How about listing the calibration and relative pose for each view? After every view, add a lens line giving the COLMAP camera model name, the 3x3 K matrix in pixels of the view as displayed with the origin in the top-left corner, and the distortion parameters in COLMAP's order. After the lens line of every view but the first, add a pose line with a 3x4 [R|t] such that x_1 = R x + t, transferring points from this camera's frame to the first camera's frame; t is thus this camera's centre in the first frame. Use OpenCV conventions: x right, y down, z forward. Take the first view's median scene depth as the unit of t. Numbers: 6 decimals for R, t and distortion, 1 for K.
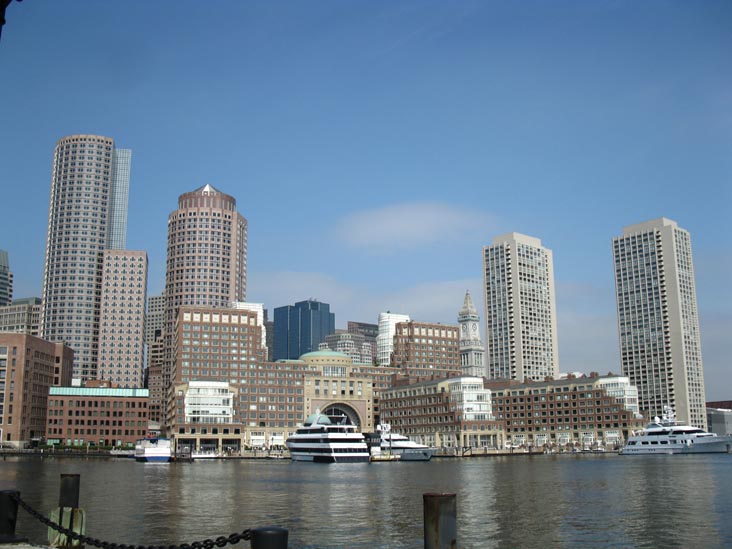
lens RADIAL K [[783.3, 0, 362.5], [0, 783.3, 309.0], [0, 0, 1]] dist [-0.197808, 0.206892]
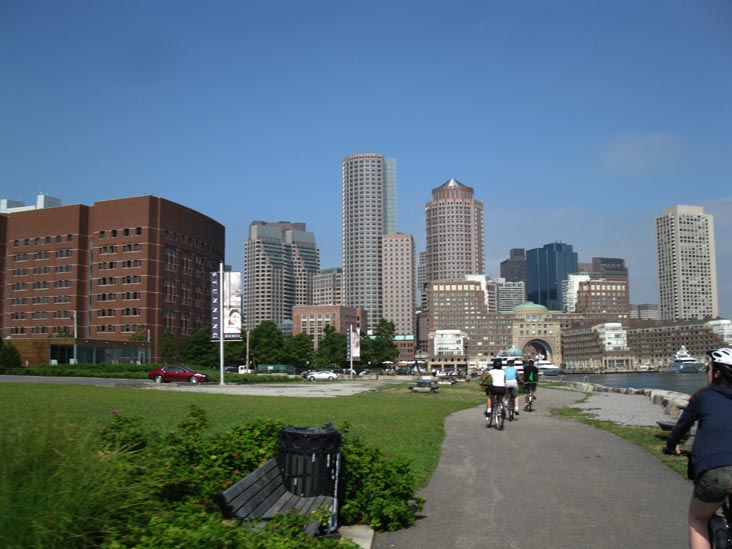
lens RADIAL K [[811.4, 0, 364.6], [0, 811.4, 328.6], [0, 0, 1]] dist [-0.201879, 0.249576]
pose [[0.935662, -0.023390, -0.352121, 0.192563], [0.068371, 0.990910, 0.115854, -0.096148], [0.346210, -0.132475, 0.928757, -0.524490]]
